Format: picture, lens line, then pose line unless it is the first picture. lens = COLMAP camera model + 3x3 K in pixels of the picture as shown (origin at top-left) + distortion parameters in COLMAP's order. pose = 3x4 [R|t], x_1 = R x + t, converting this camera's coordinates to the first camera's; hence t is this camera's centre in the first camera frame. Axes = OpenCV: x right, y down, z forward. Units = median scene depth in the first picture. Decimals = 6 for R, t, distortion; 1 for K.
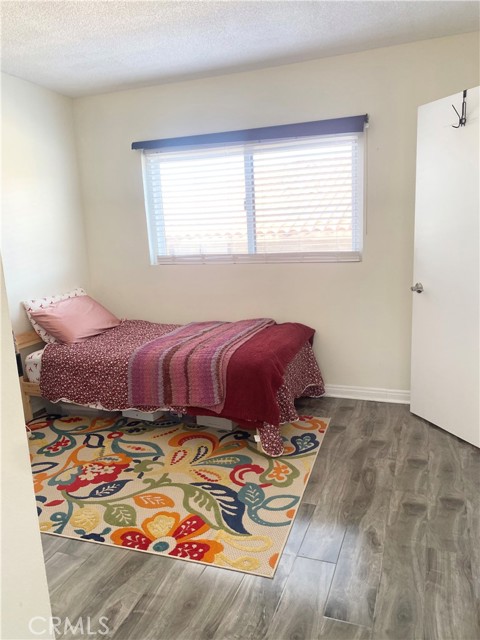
lens RADIAL K [[484.9, 0, 241.1], [0, 484.9, 323.0], [0, 0, 1]] dist [0.009121, -0.008208]
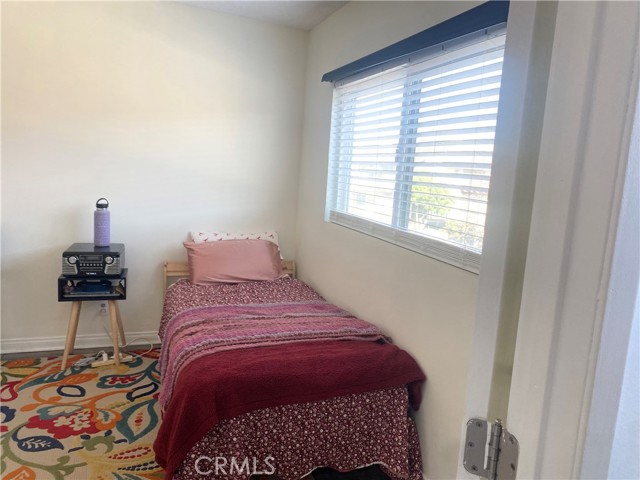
lens RADIAL K [[484.9, 0, 321.3], [0, 484.9, 235.7], [0, 0, 1]] dist [0.009121, -0.008208]
pose [[0.658706, 0.191560, -0.727607, 0.551113], [-0.249965, 0.967835, 0.028512, -0.156958], [0.709665, 0.163095, 0.685402, 0.593233]]
